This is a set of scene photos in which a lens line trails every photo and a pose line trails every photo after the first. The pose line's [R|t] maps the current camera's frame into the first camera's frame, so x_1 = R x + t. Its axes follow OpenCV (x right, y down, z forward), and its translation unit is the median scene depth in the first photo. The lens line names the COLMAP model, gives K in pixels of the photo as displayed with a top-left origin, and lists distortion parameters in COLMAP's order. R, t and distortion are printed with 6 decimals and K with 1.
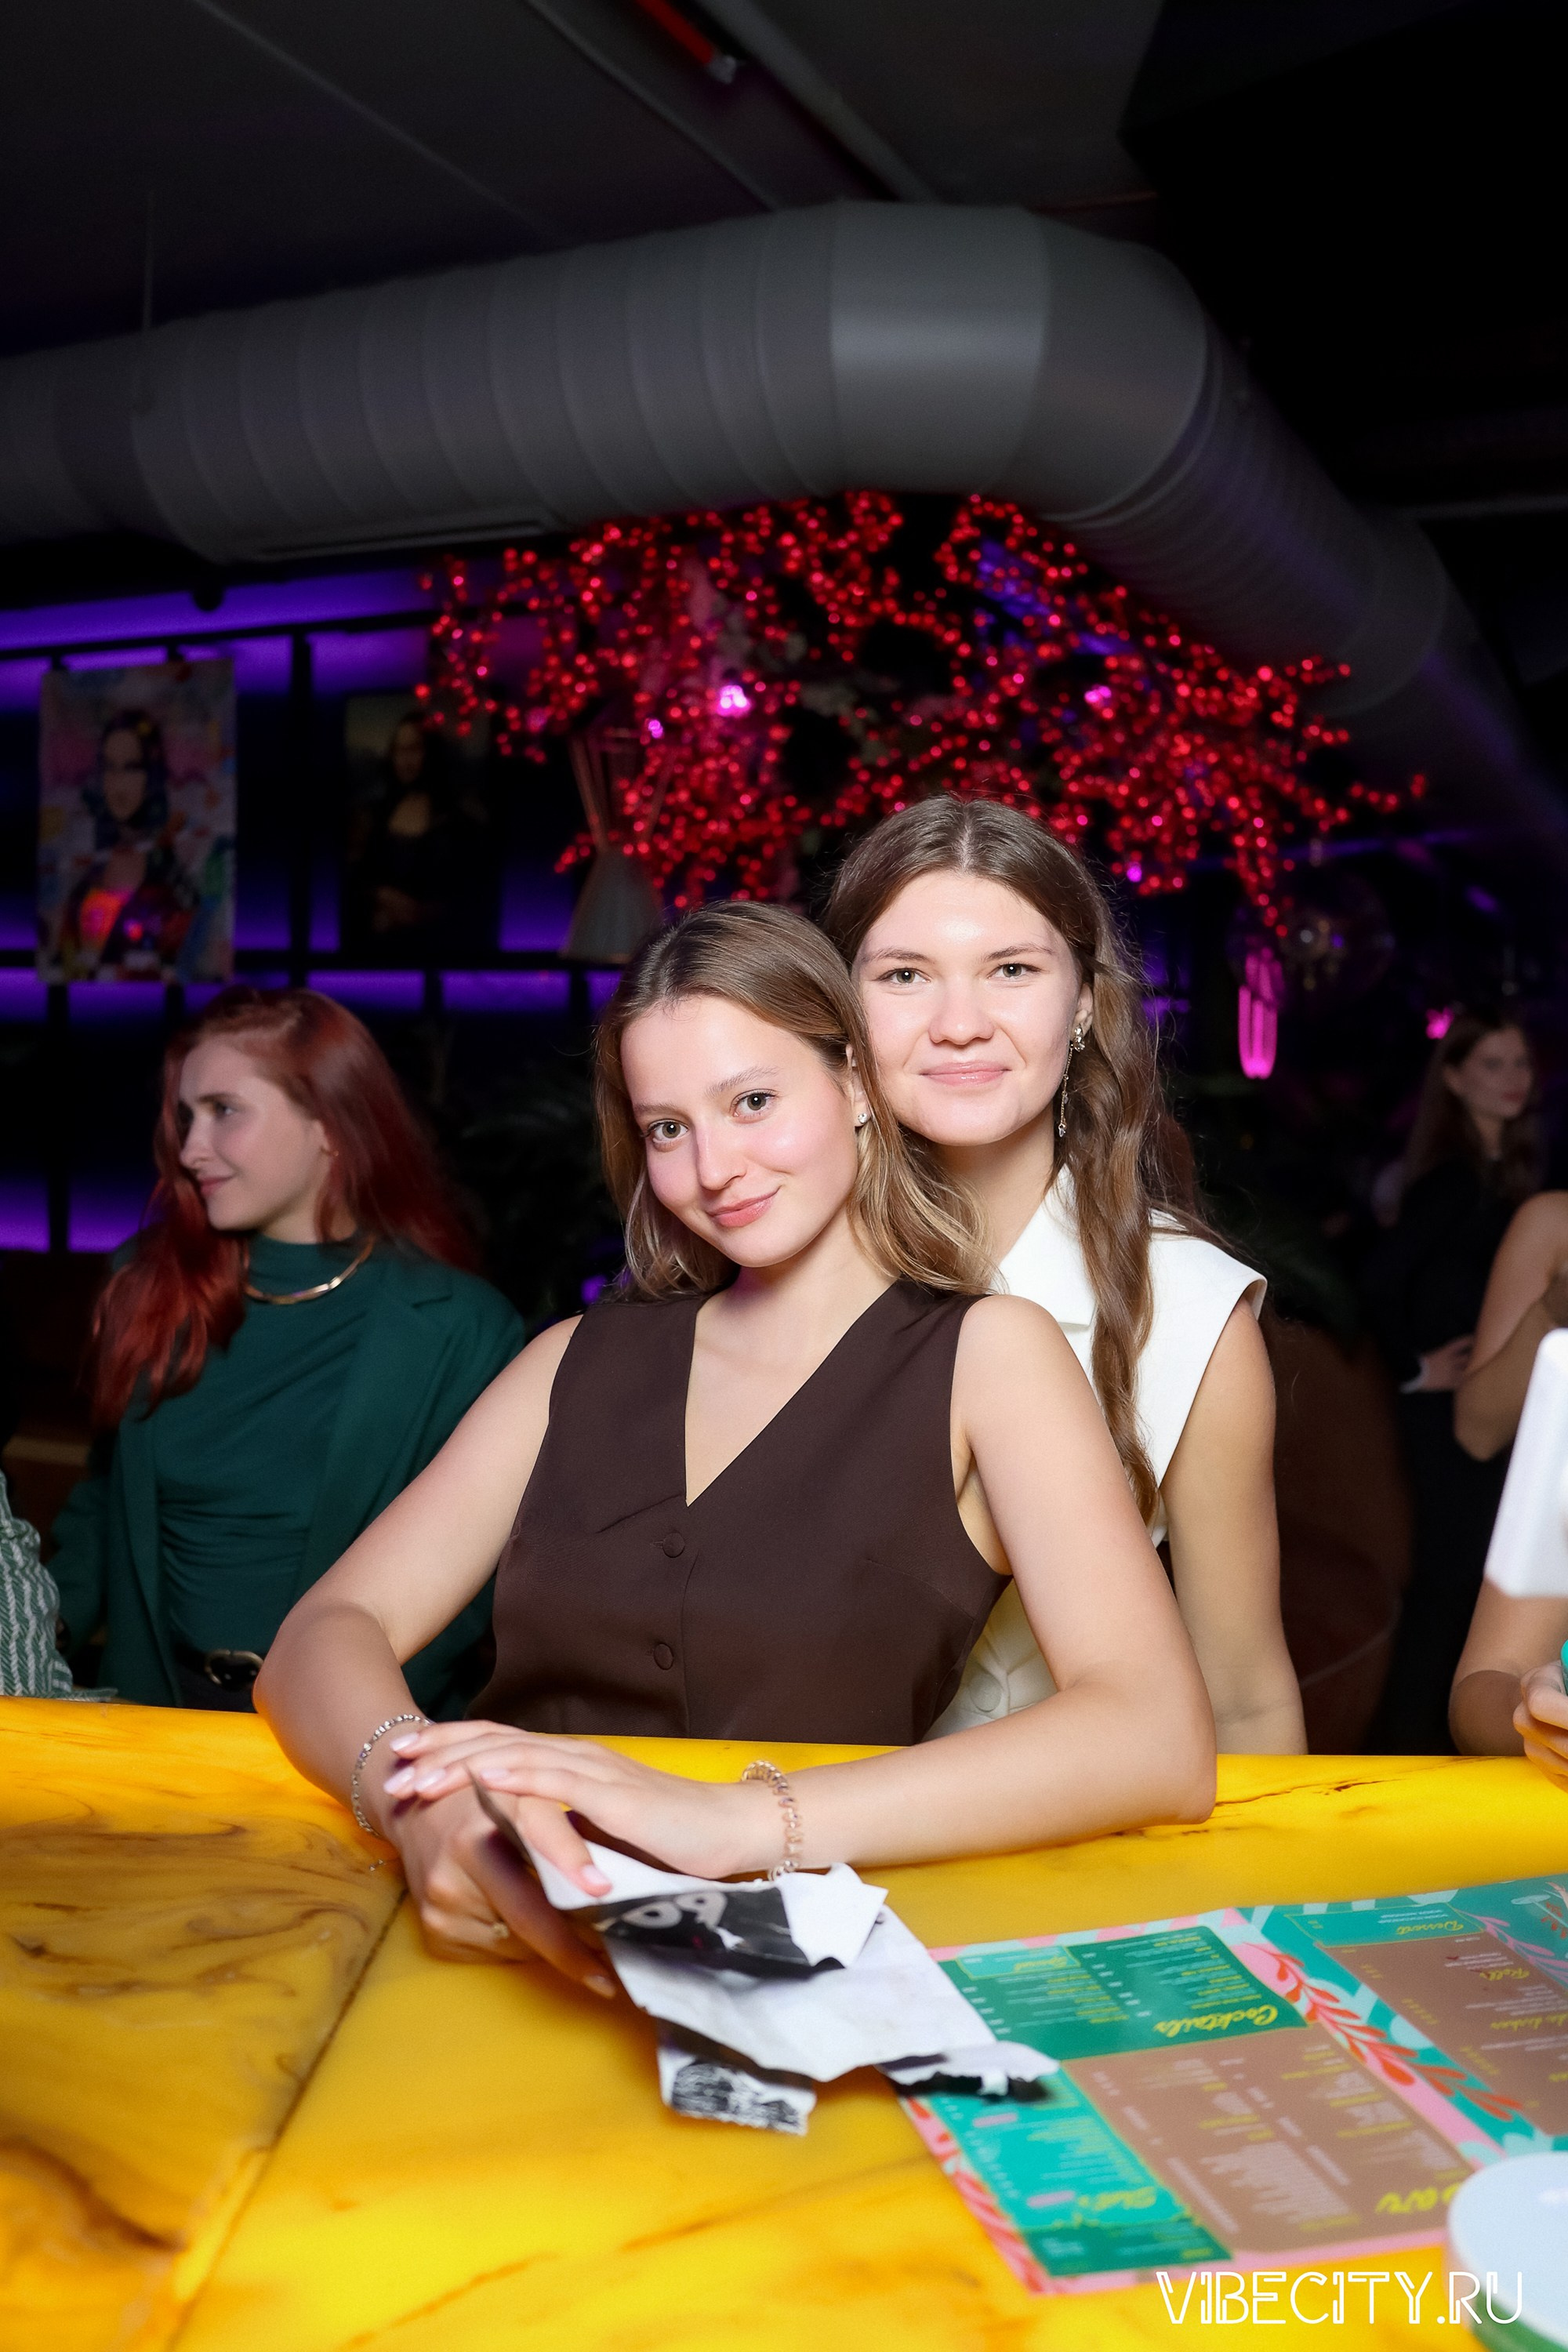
lens RADIAL K [[1919.3, 0, 766.2], [0, 1919.3, 1179.6], [0, 0, 1]] dist [-0.015196, 0.025983]
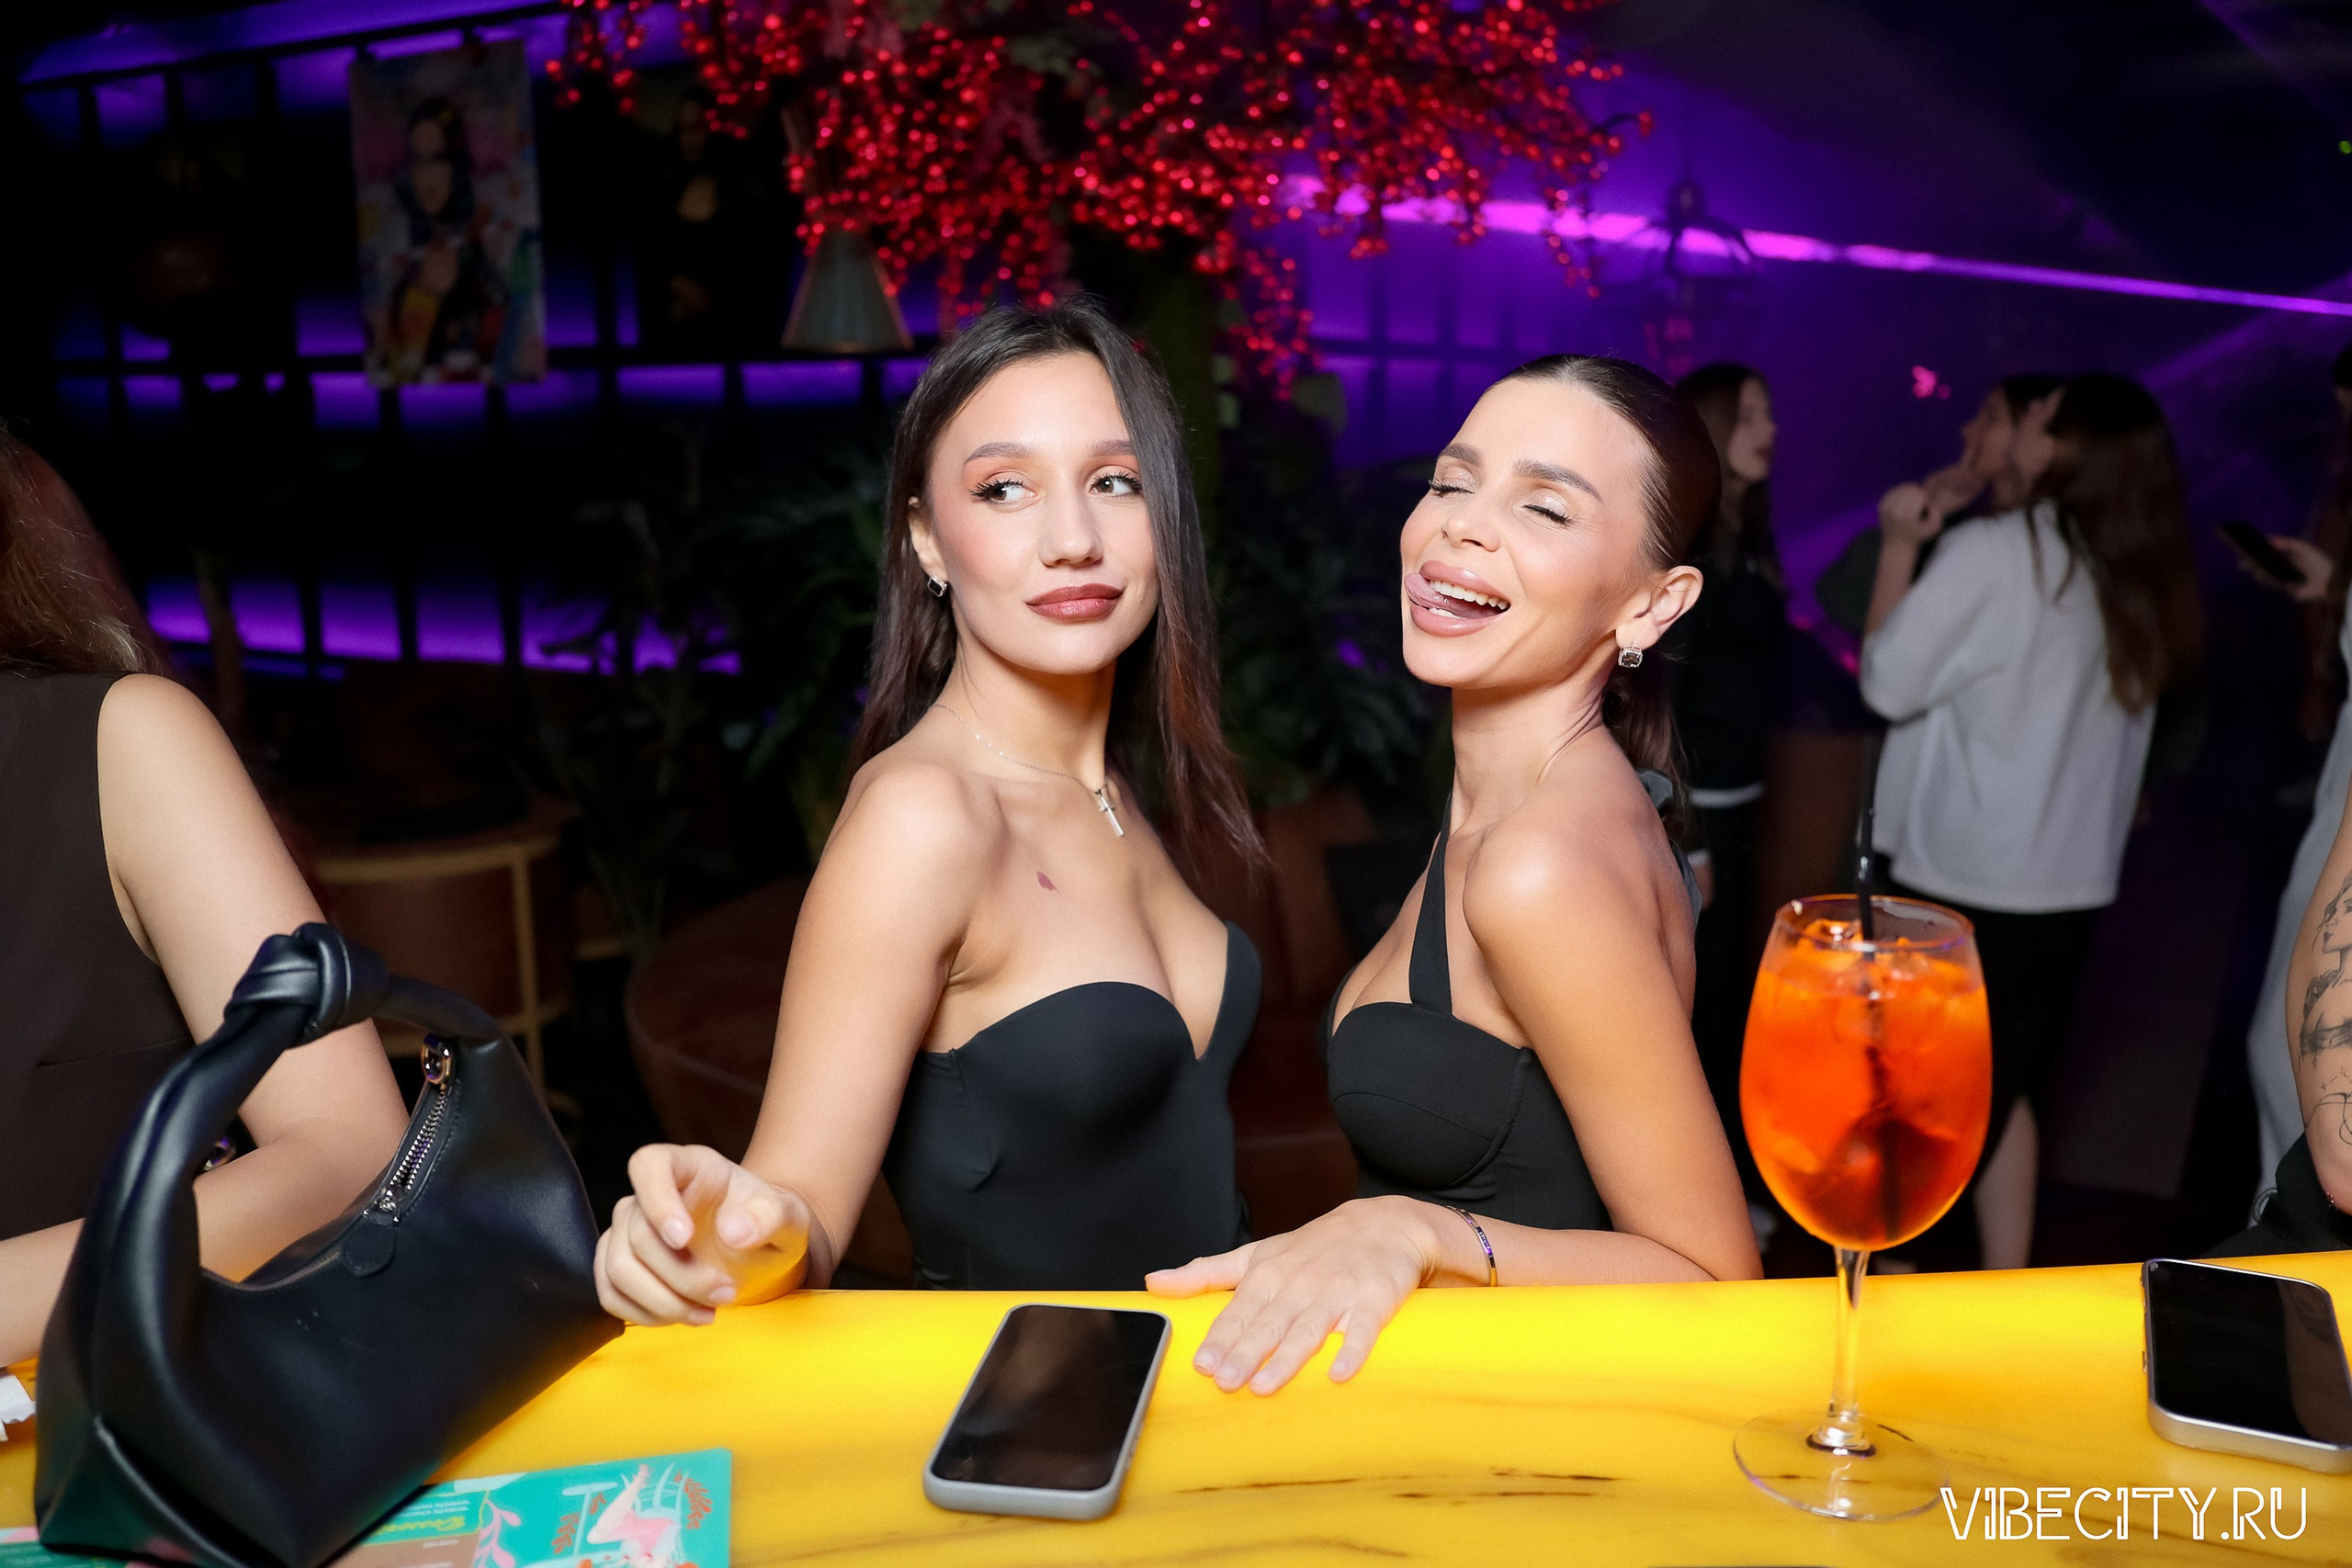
lens RADIAL K [[1919.2, 0, 1183.3], [0, 1919.2, 779.8], [0, 0, 1]] dist [-0.015196, 0.025983]
pose [[0.995784, -0.010899, -0.091076, 0.196833], [0.021247, 0.993317, 0.113443, -0.006868], [0.089231, -0.114900, 0.989361, 0.055650]]
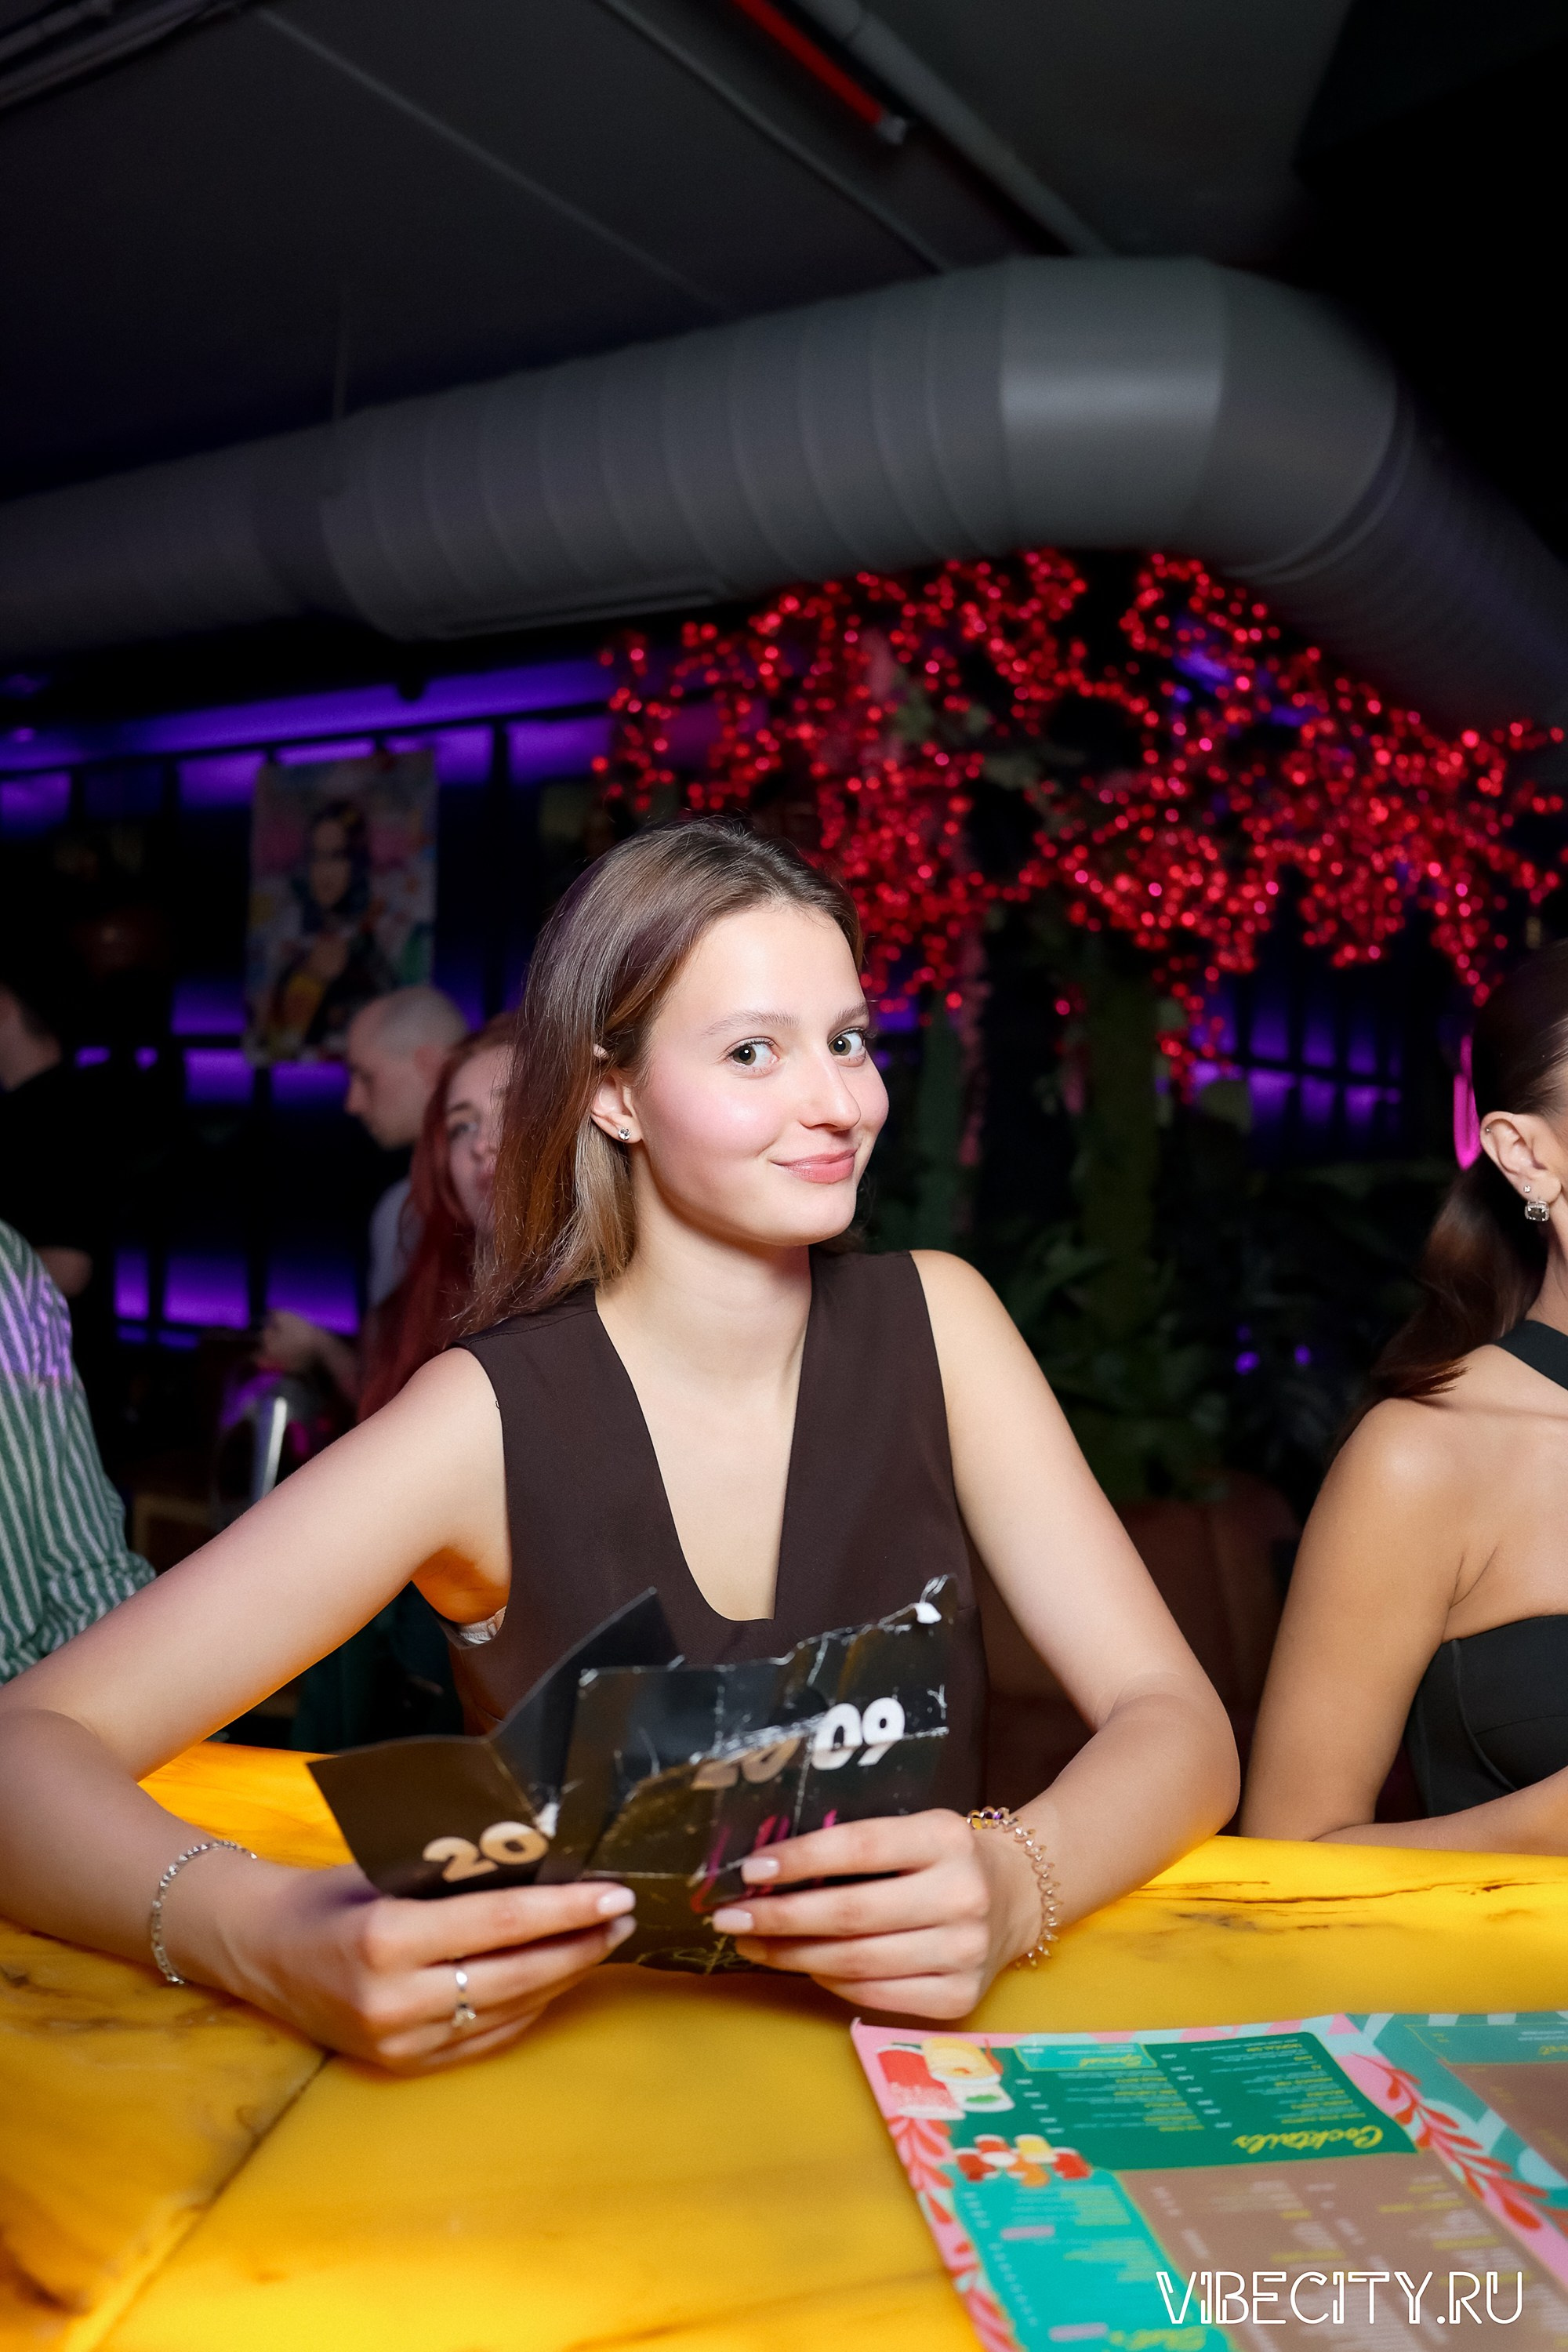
lens RADIAL K [[1919.3, 0, 764.5], [0, 1919.3, 1180.2], [0, 0, 1]] dist [-0.015196, 0.025983]
pose [[0.993687, 0.009776, -0.111762, 0.019918], [-0.015747, 0.998488, -0.052667, 0.013720], [0.111078, 0.054095, 0.992338, 0.022405]]
